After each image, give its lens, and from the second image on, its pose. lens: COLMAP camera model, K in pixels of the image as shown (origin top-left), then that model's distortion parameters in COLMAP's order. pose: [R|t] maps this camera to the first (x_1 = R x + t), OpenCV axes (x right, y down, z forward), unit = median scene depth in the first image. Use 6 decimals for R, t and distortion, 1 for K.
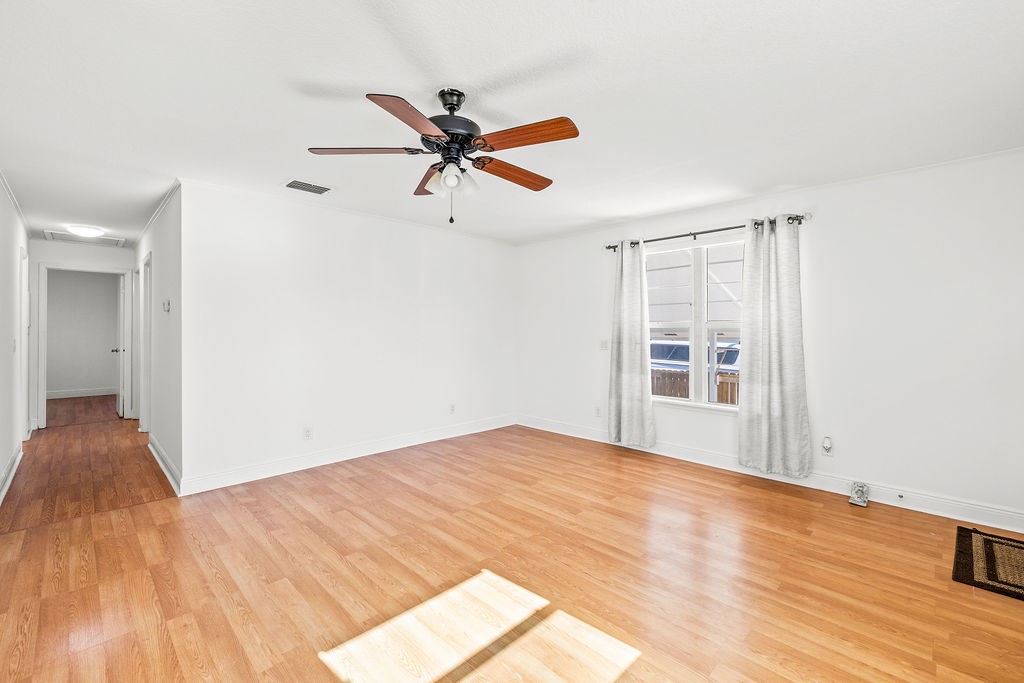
lens RADIAL K [[438.8, 0, 517.8], [0, 438.8, 324.7], [0, 0, 1]] dist [-0.009394, -0.000171]
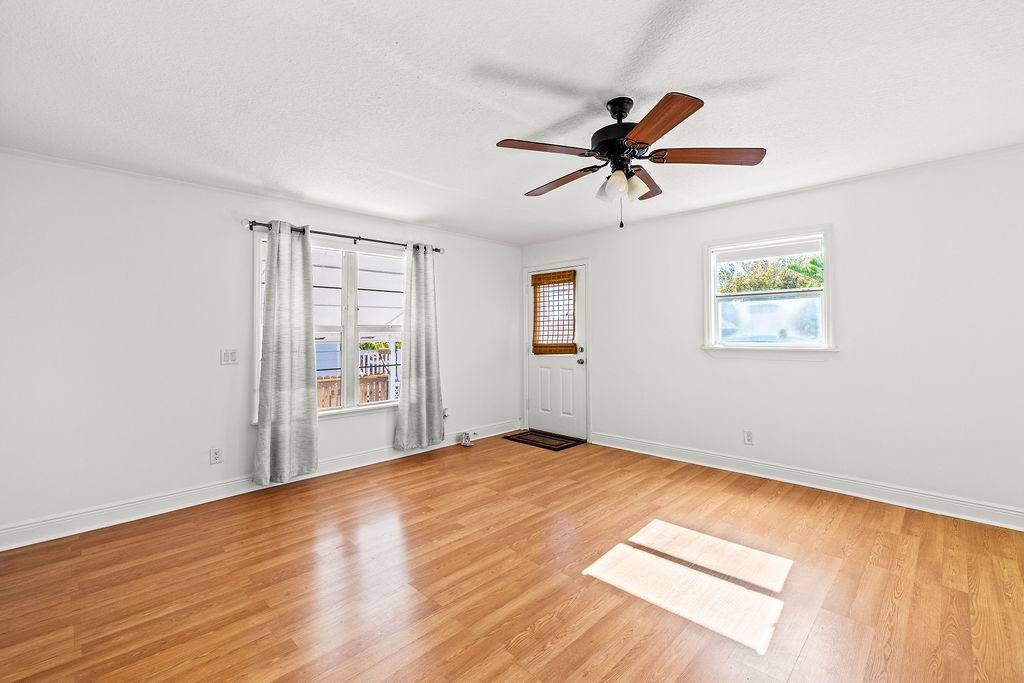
lens RADIAL K [[438.8, 0, 517.8], [0, 438.8, 324.7], [0, 0, 1]] dist [-0.009394, -0.000171]
pose [[-0.005243, 0.014409, 0.999882, -0.707840], [-0.000288, 0.999896, -0.014410, 0.005183], [-0.999986, -0.000364, -0.005238, 0.756590]]
